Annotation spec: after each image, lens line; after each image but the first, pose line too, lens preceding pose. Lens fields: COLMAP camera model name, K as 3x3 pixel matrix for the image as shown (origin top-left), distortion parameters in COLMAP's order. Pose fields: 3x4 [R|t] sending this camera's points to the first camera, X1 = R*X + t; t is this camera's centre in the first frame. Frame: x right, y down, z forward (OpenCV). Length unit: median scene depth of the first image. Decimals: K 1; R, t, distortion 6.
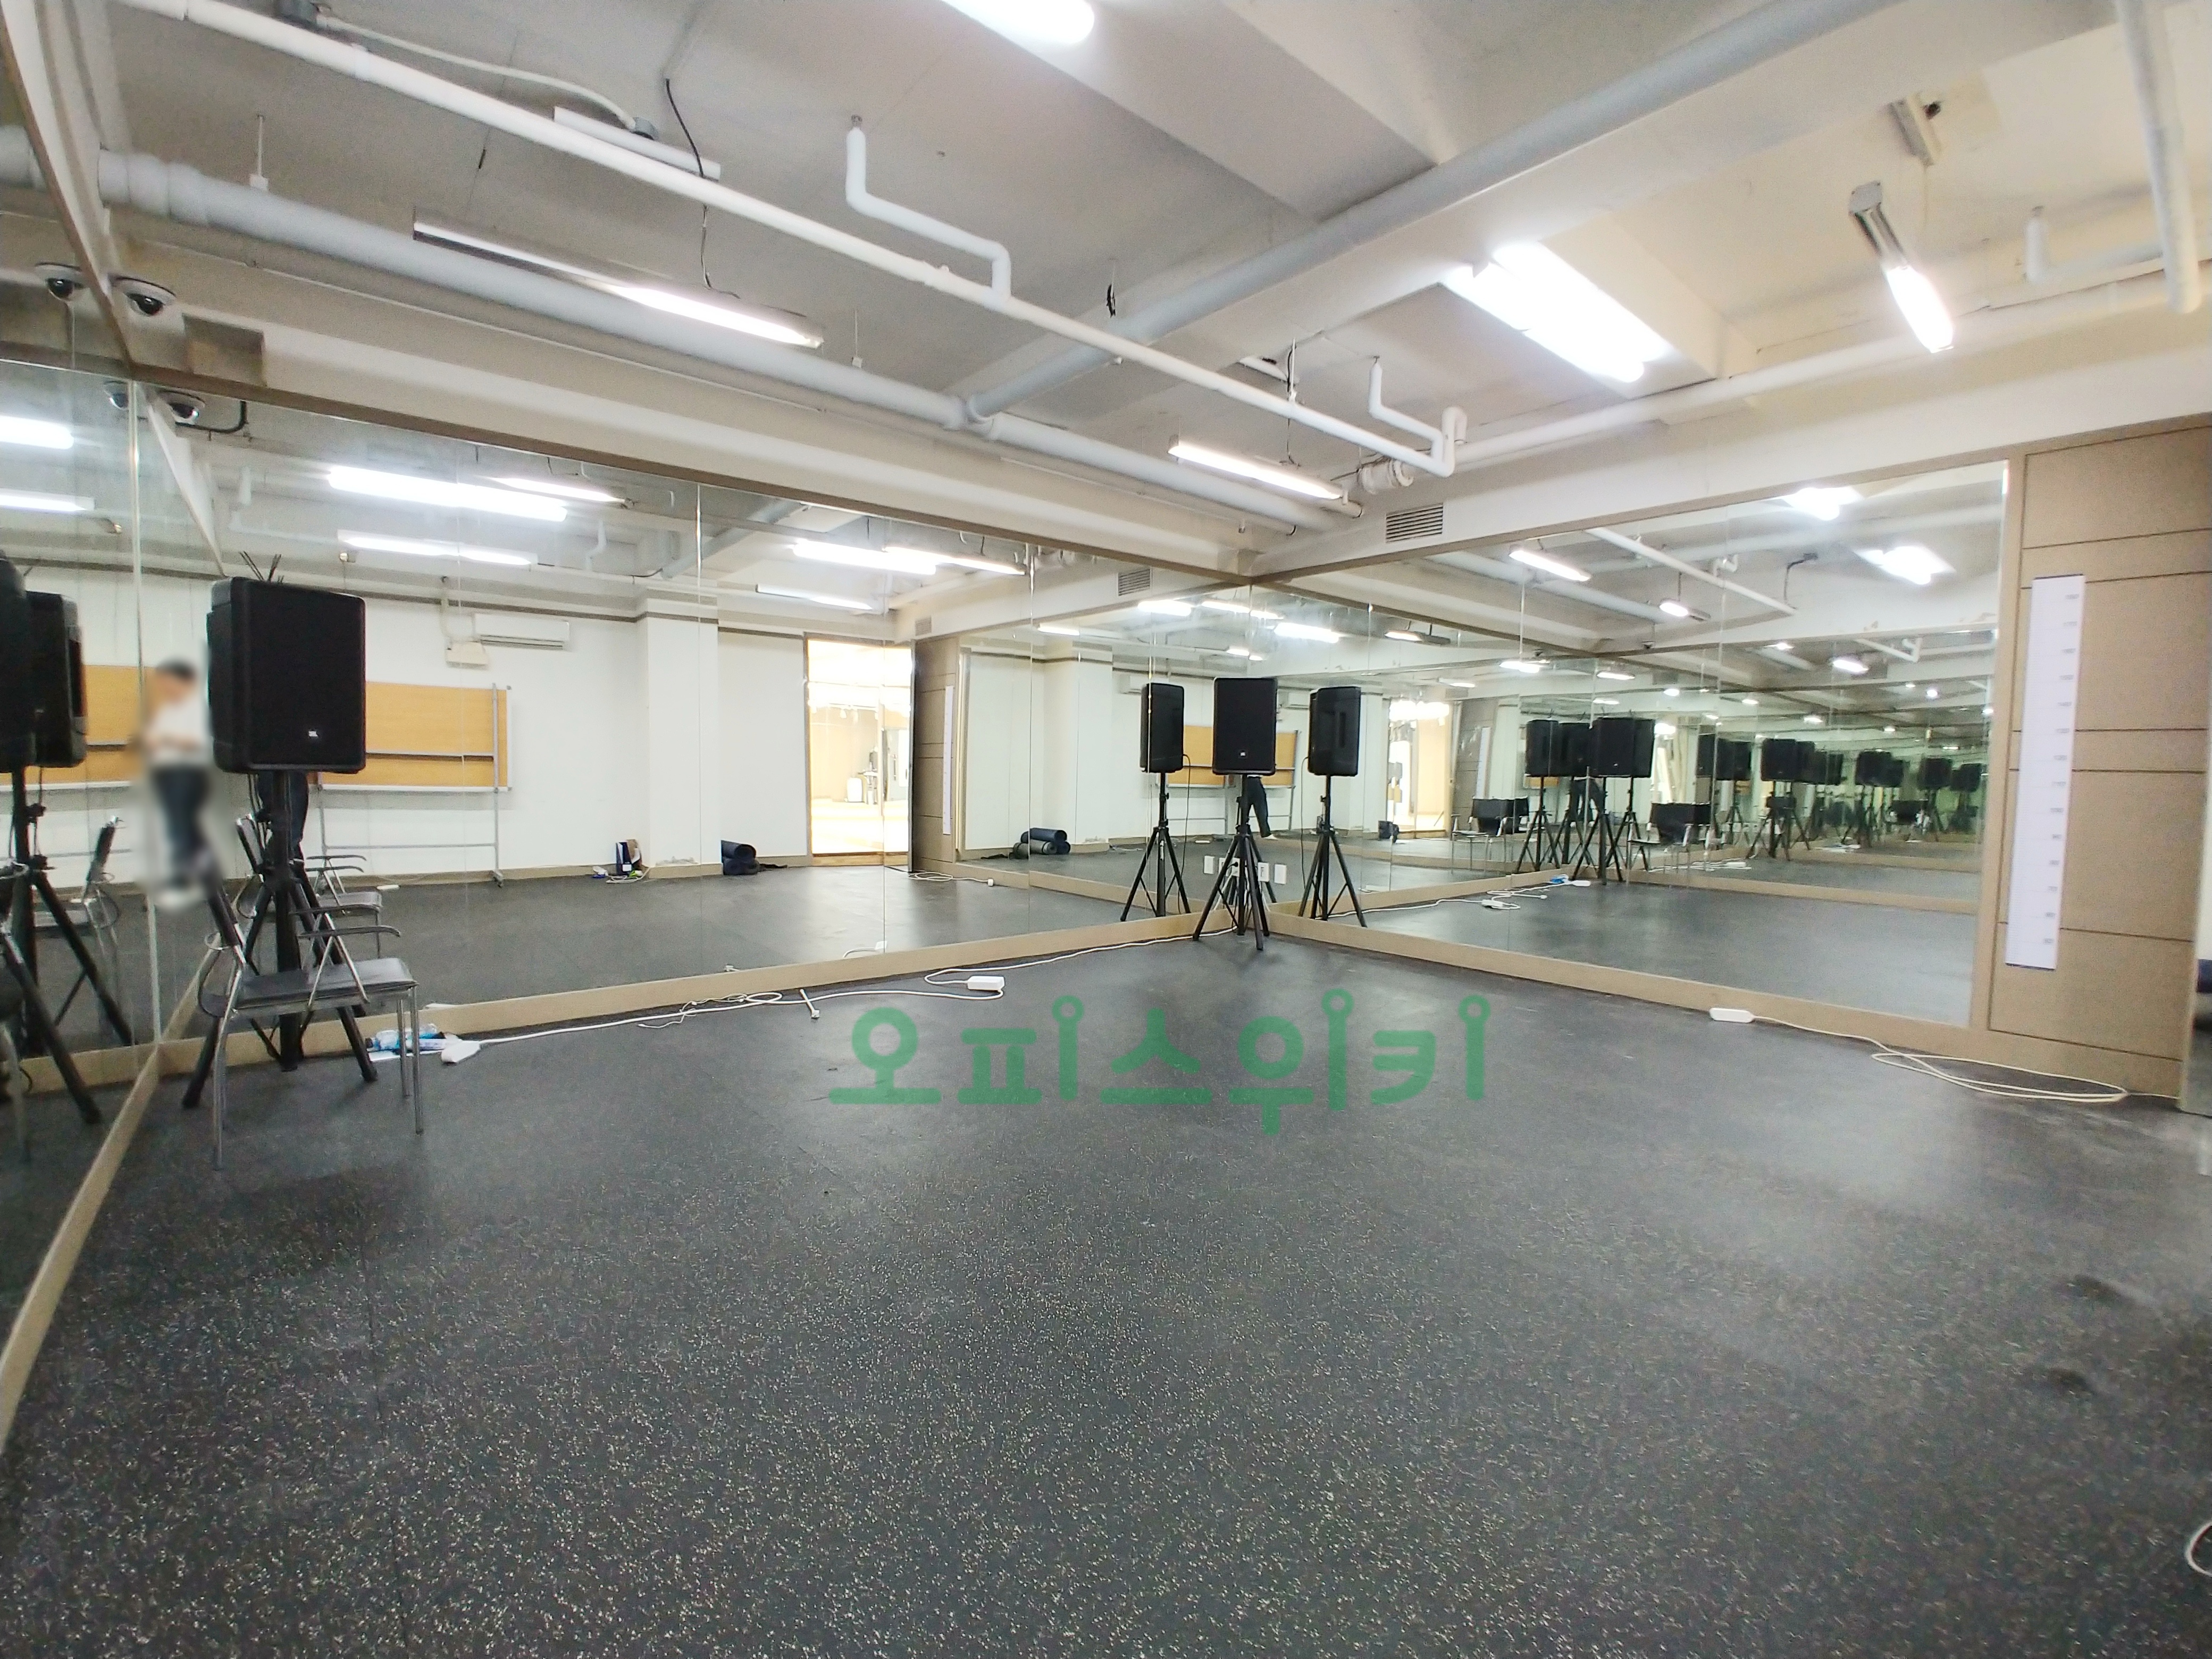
lens RADIAL K [[958.5, 0, 1097.7], [0, 958.5, 815.1], [0, 0, 1]] dist [-0.037843, 0.008668]
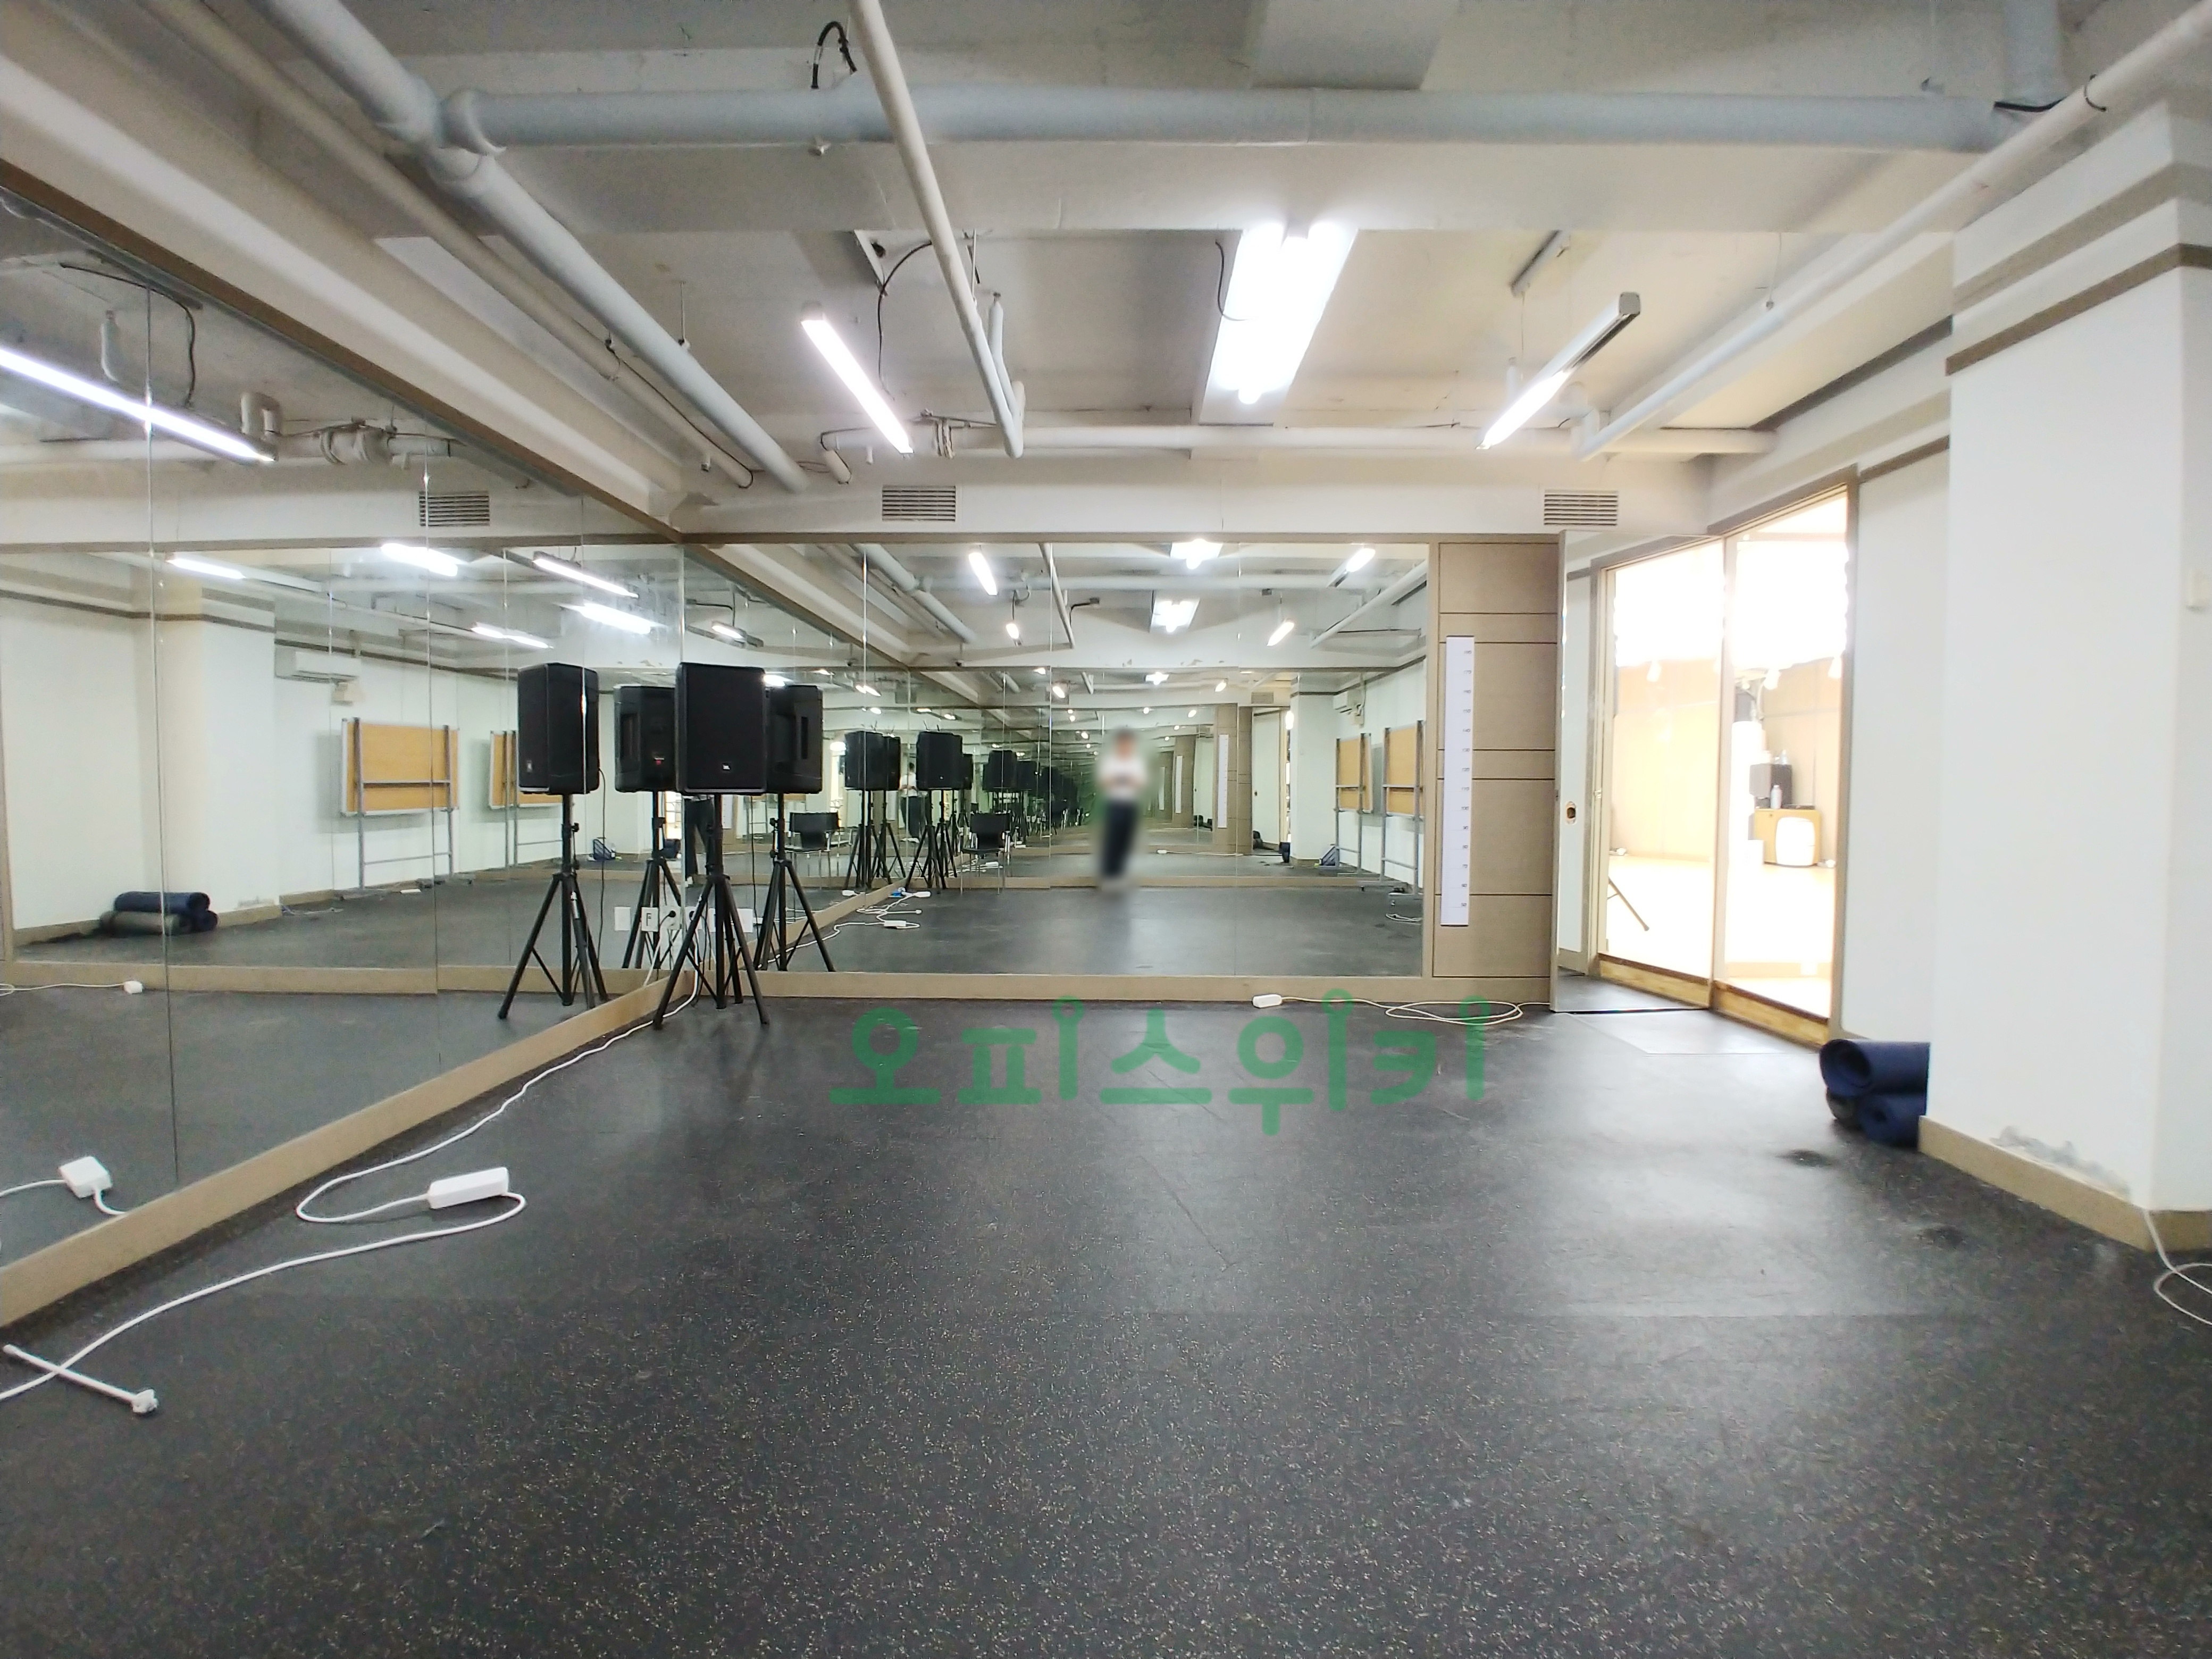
lens RADIAL K [[958.5, 0, 1097.7], [0, 958.5, 815.1], [0, 0, 1]] dist [-0.037843, 0.008668]
pose [[0.658123, -0.038019, 0.751950, -0.195178], [0.045223, 0.998917, 0.010926, -0.018480], [-0.751551, 0.026814, 0.659129, 0.258421]]
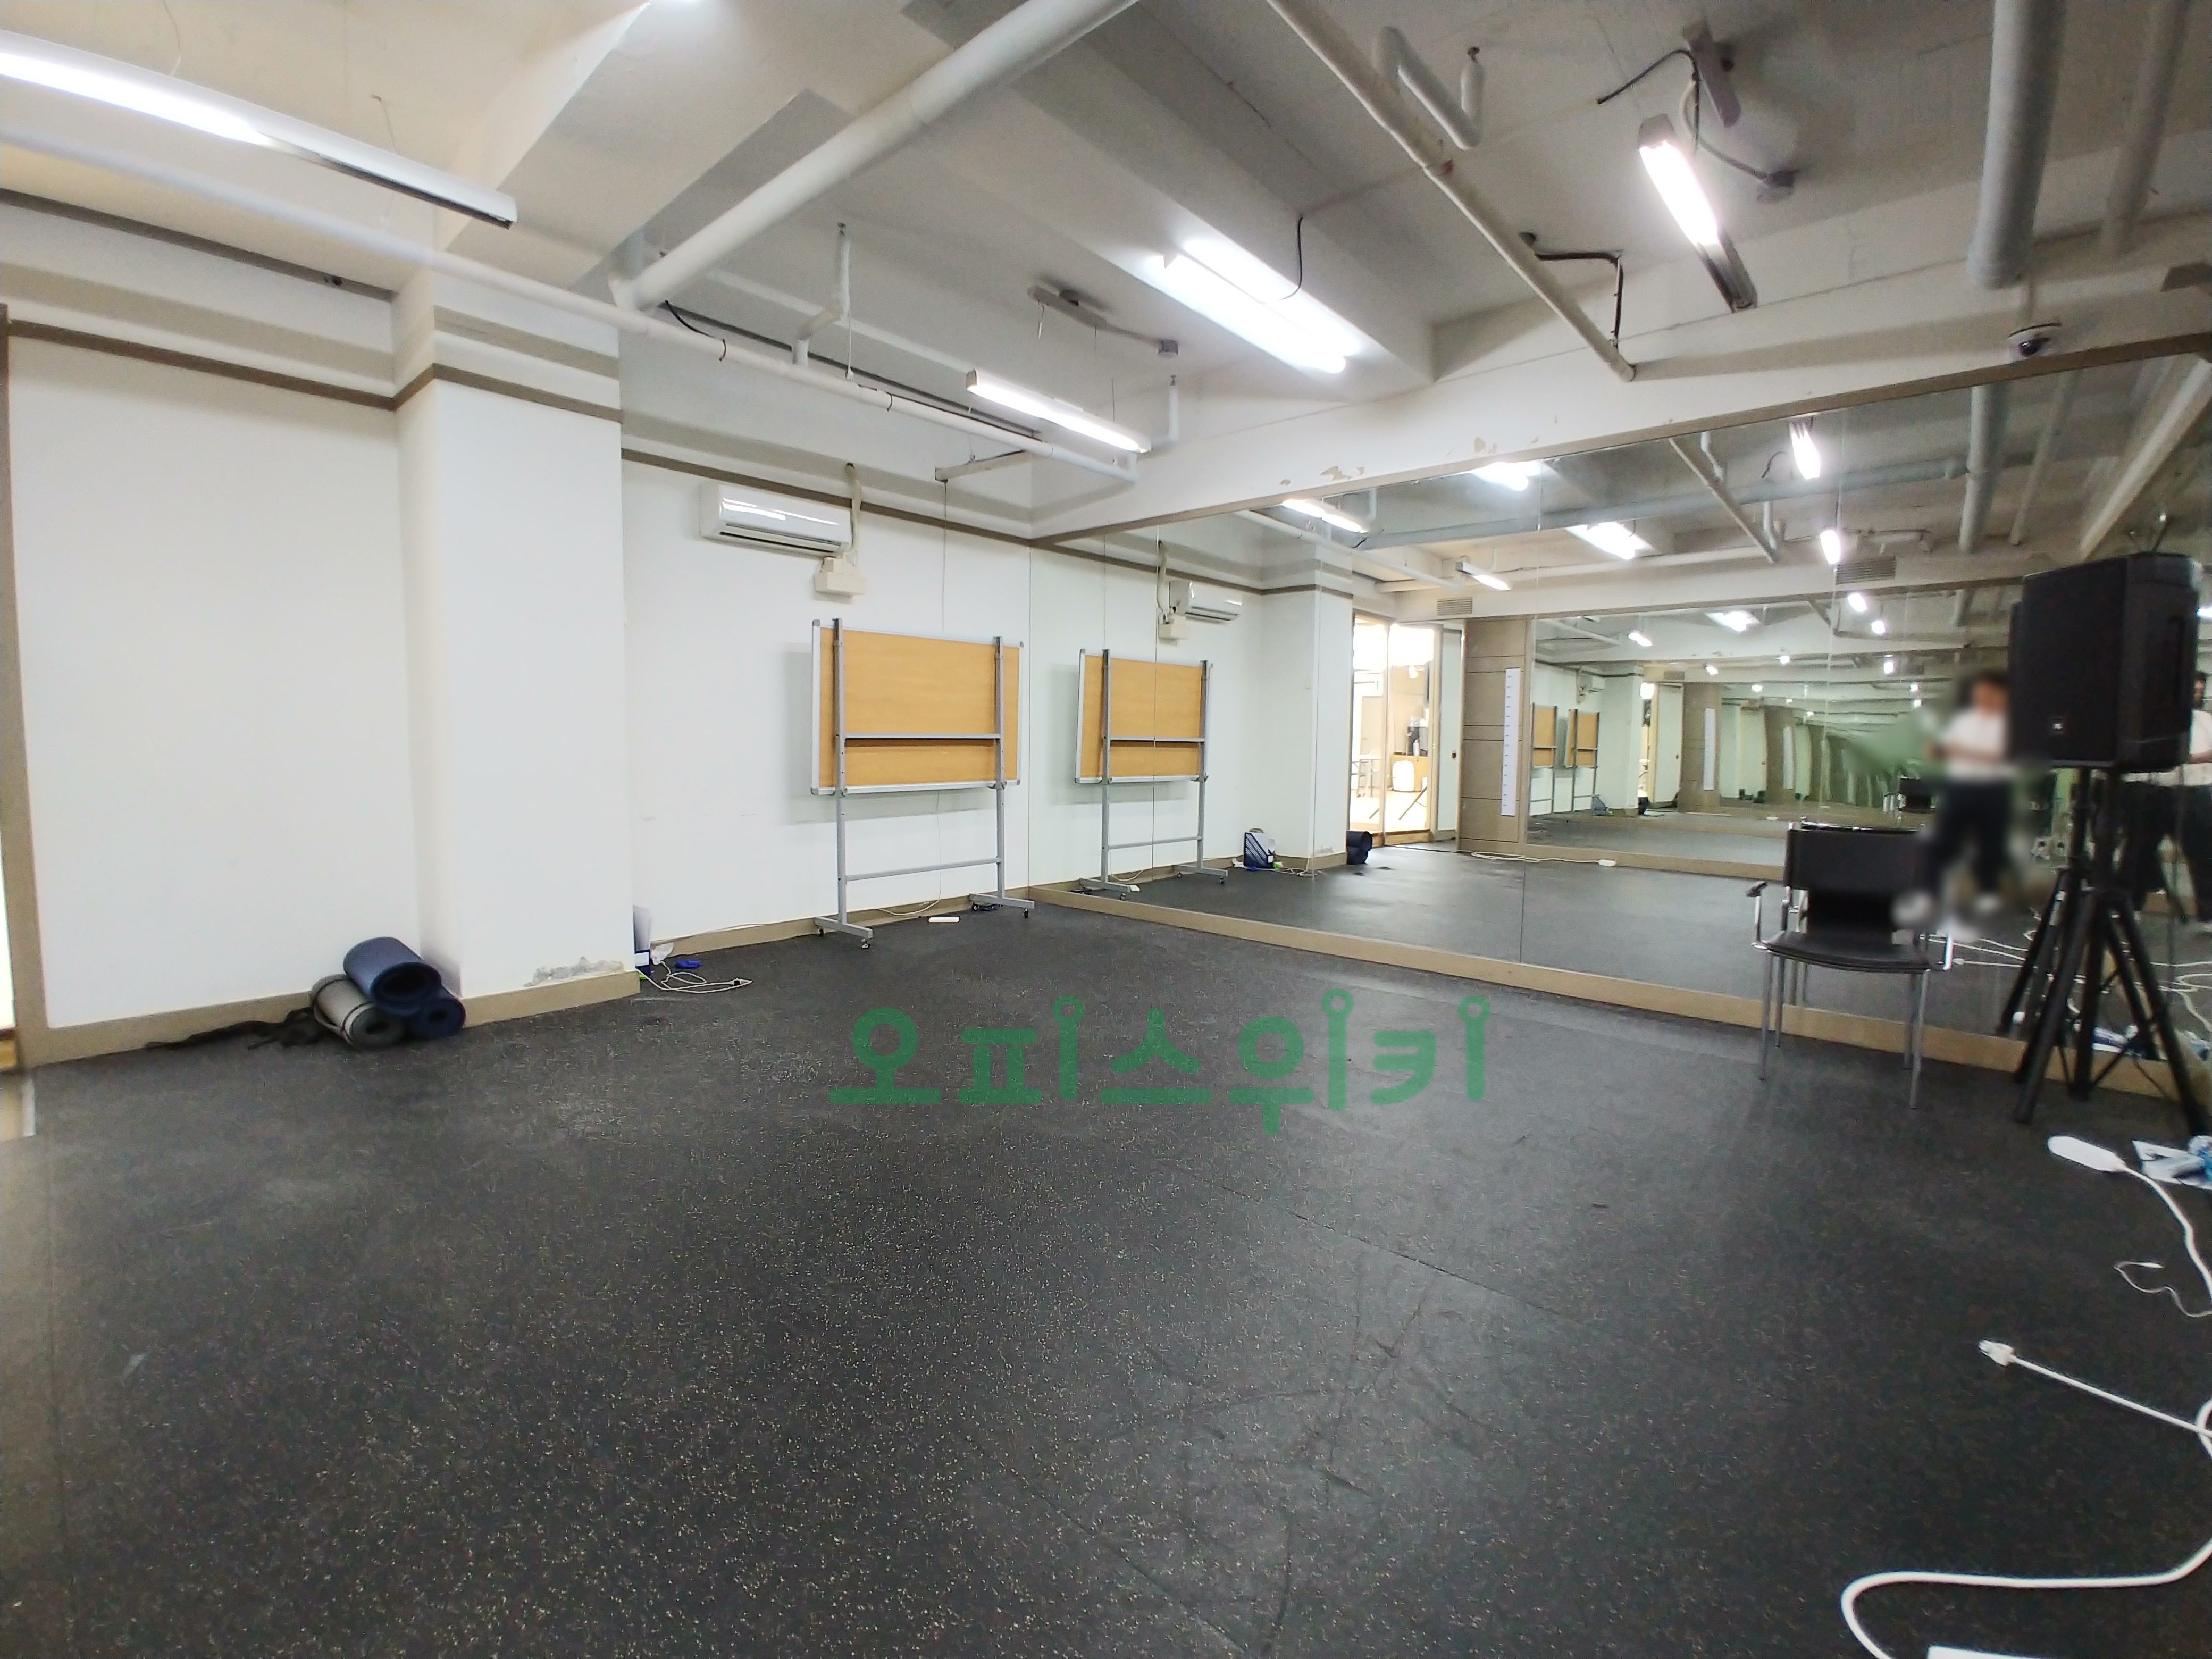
lens RADIAL K [[958.5, 0, 1097.7], [0, 958.5, 815.1], [0, 0, 1]] dist [-0.037843, 0.008668]
pose [[0.984832, -0.007963, 0.173326, 0.223445], [0.002529, 0.999499, 0.031550, -0.060271], [-0.173490, -0.030633, 0.984359, 1.227834]]
